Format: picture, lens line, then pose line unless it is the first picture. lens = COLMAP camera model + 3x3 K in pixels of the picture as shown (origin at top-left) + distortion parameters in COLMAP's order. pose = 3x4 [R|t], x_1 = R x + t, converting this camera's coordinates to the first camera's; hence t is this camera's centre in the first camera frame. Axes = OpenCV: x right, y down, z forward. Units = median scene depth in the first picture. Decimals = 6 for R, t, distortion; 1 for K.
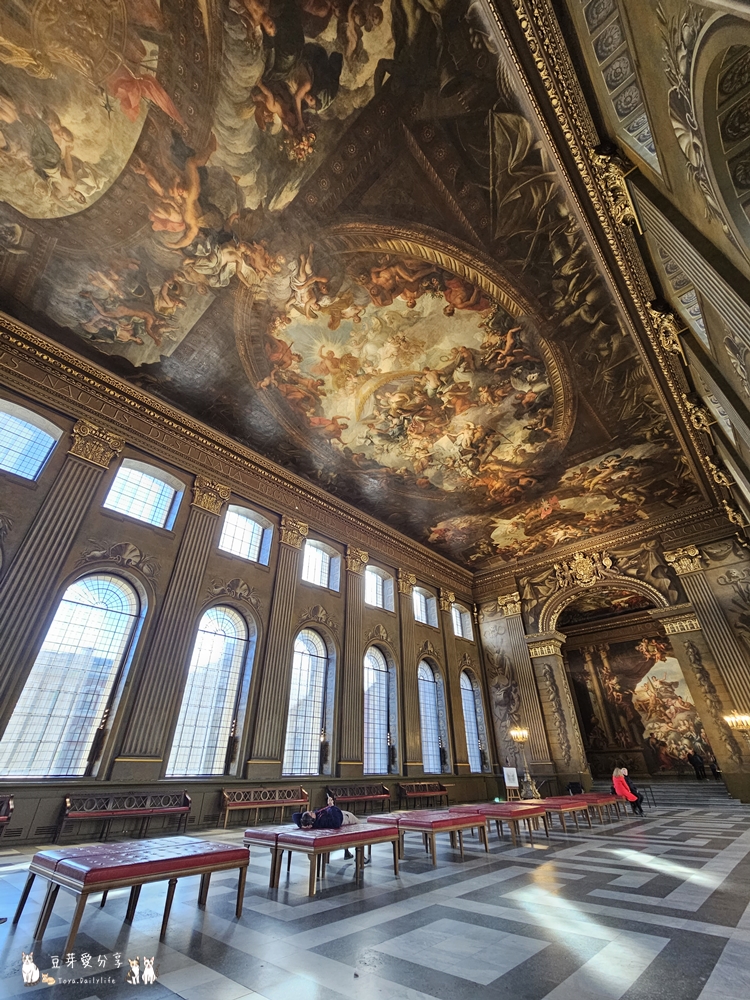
lens RADIAL K [[408.5, 0, 375.5], [0, 408.5, 498.5], [0, 0, 1]] dist [-0.006648, 0.003212]
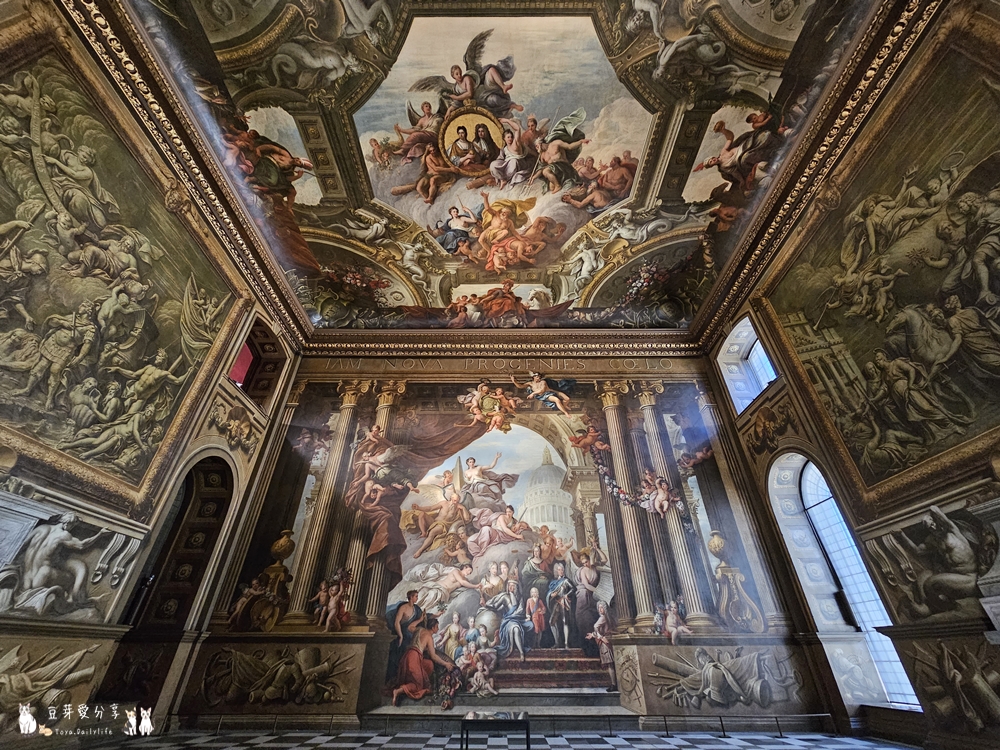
lens RADIAL K [[408.5, 0, 498.7], [0, 408.5, 374.2], [0, 0, 1]] dist [-0.006648, 0.003212]
pose [[0.739699, 0.392632, 0.546521, 0.785724], [-0.380057, 0.913965, -0.142216, 0.719852], [-0.555339, -0.102512, 0.825282, 1.156262]]
